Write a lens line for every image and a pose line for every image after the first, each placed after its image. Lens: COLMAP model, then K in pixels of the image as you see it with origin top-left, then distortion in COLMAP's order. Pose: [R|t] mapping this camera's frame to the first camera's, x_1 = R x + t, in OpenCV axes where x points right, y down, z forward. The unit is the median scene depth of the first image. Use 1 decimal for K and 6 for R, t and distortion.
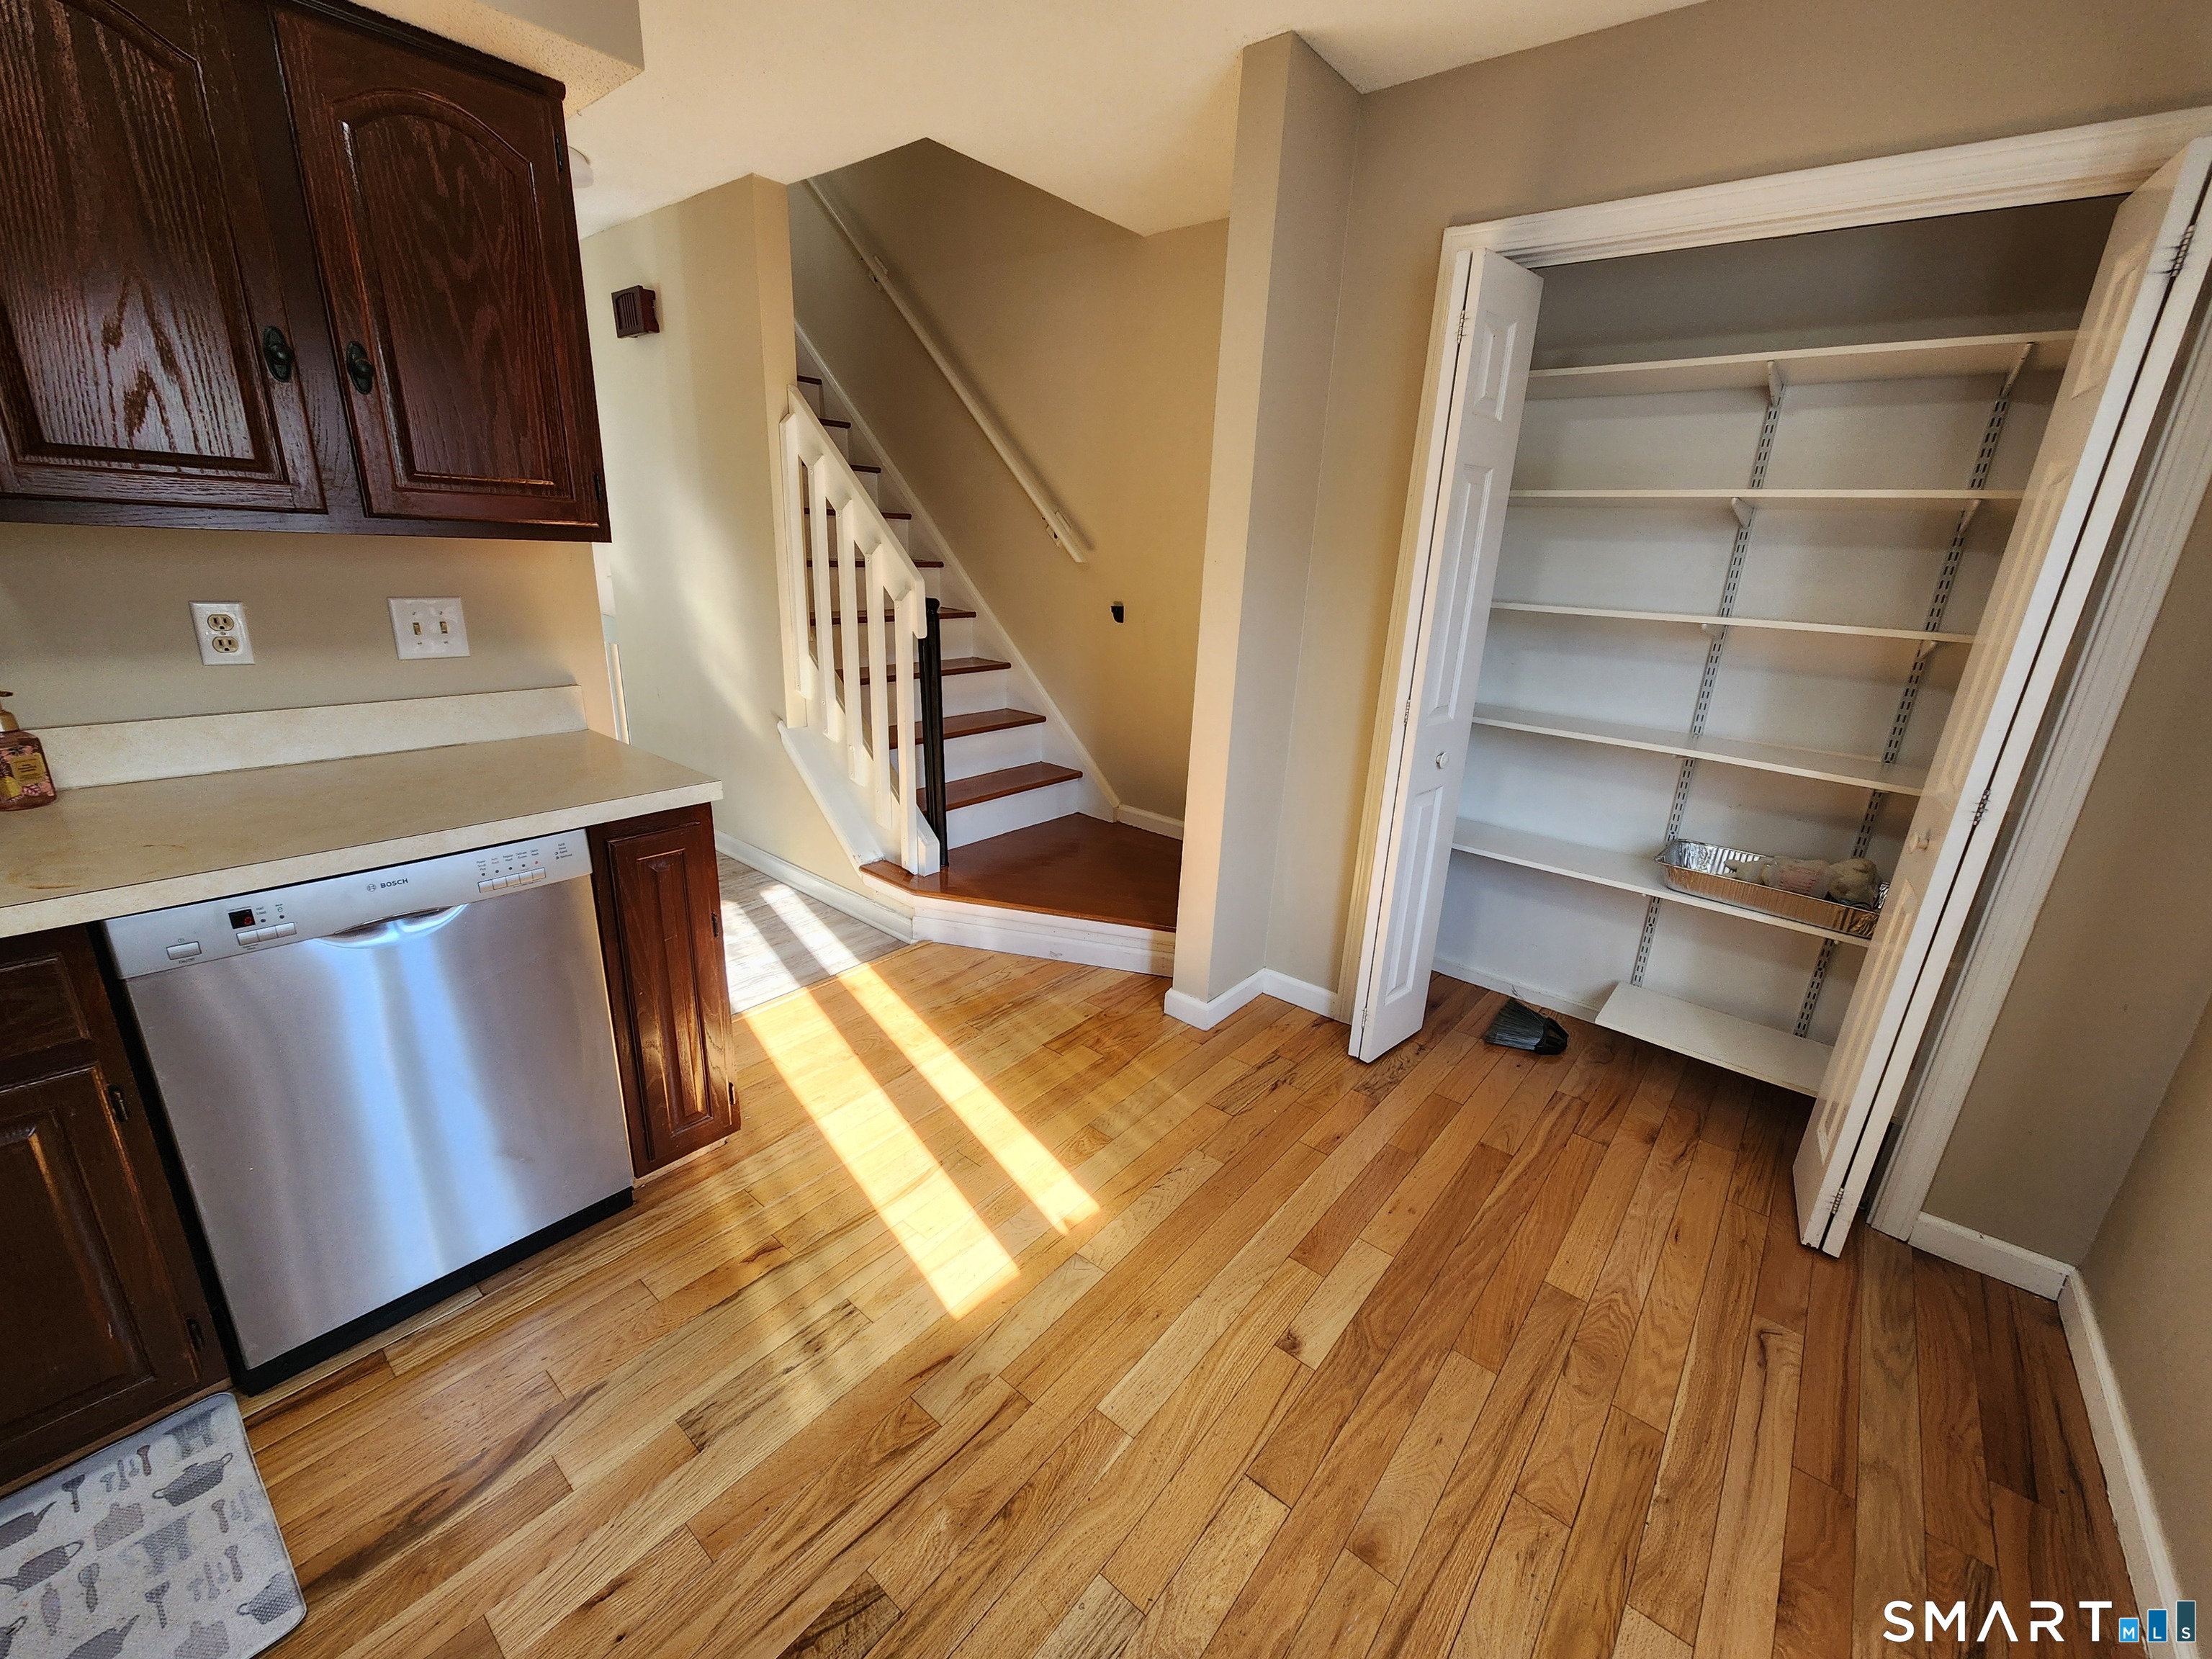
lens RADIAL K [[899.8, 0, 1111.1], [0, 899.8, 833.8], [0, 0, 1]] dist [0.002323, -0.000261]
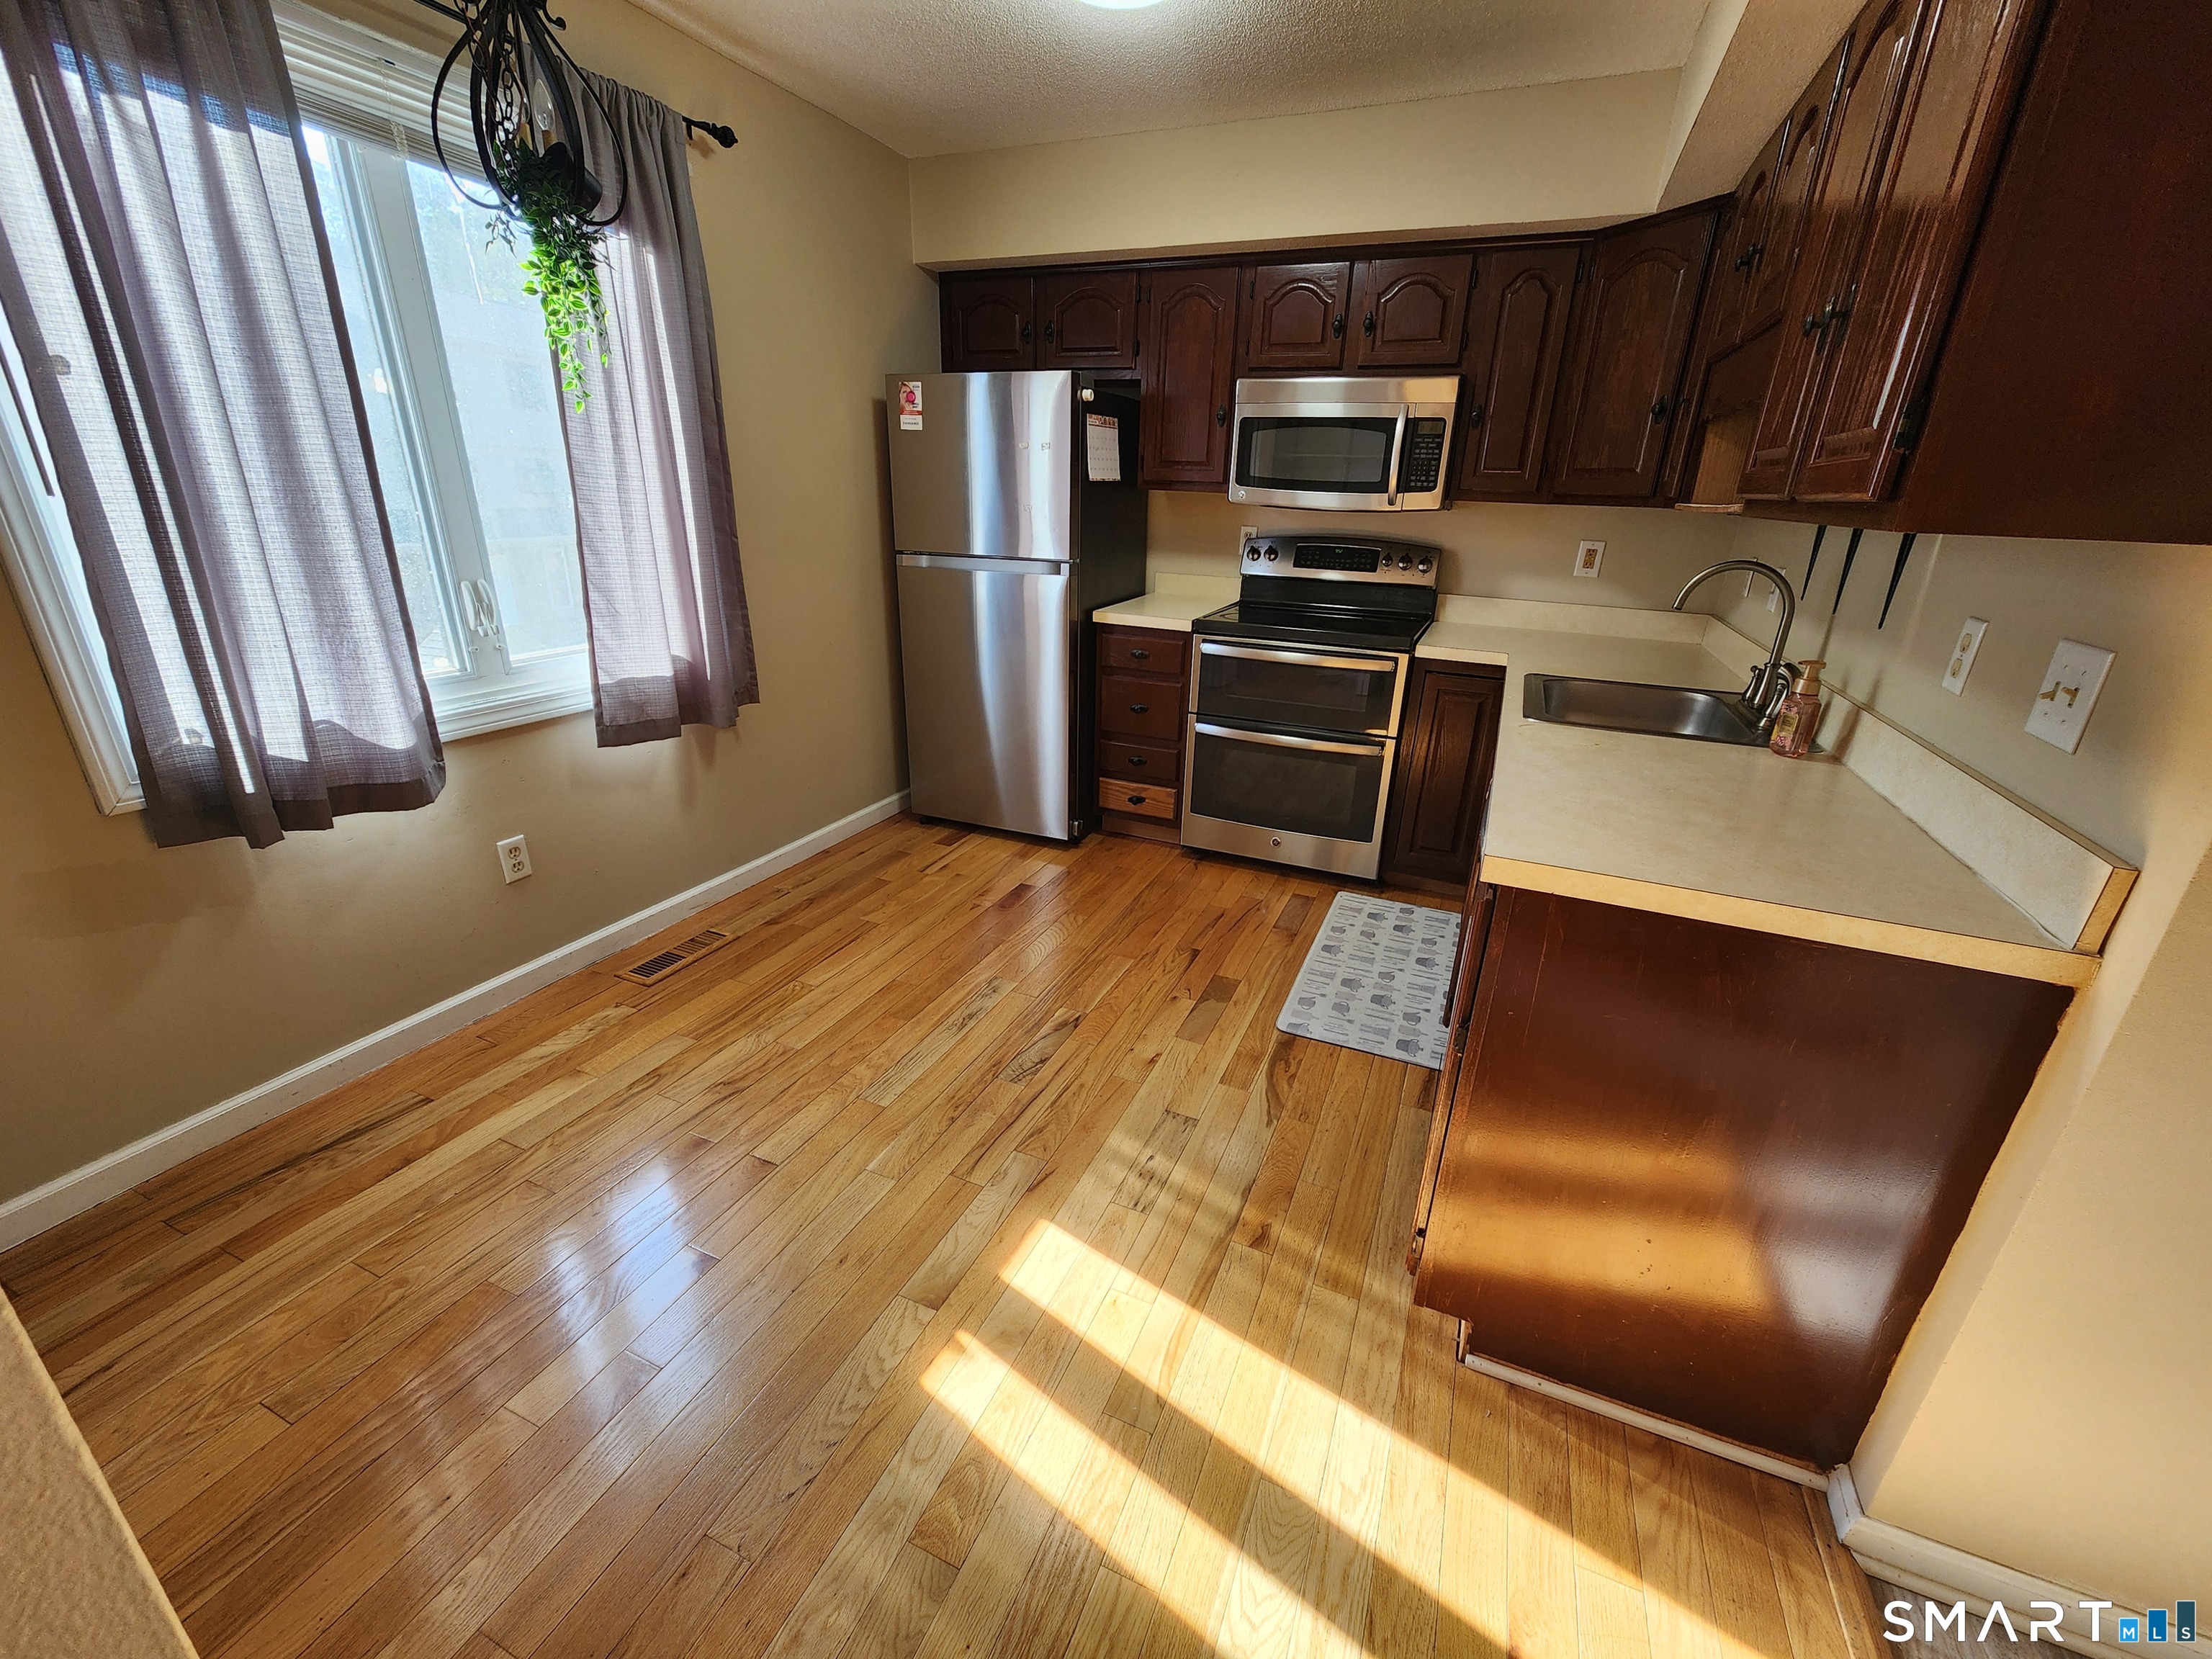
lens RADIAL K [[899.8, 0, 1110.7], [0, 899.8, 833.0], [0, 0, 1]] dist [0.002323, -0.000261]
pose [[-0.956449, 0.015229, -0.291503, 0.046840], [-0.169828, 0.783191, 0.598138, -0.430732], [0.237412, 0.621594, -0.746496, 1.423946]]
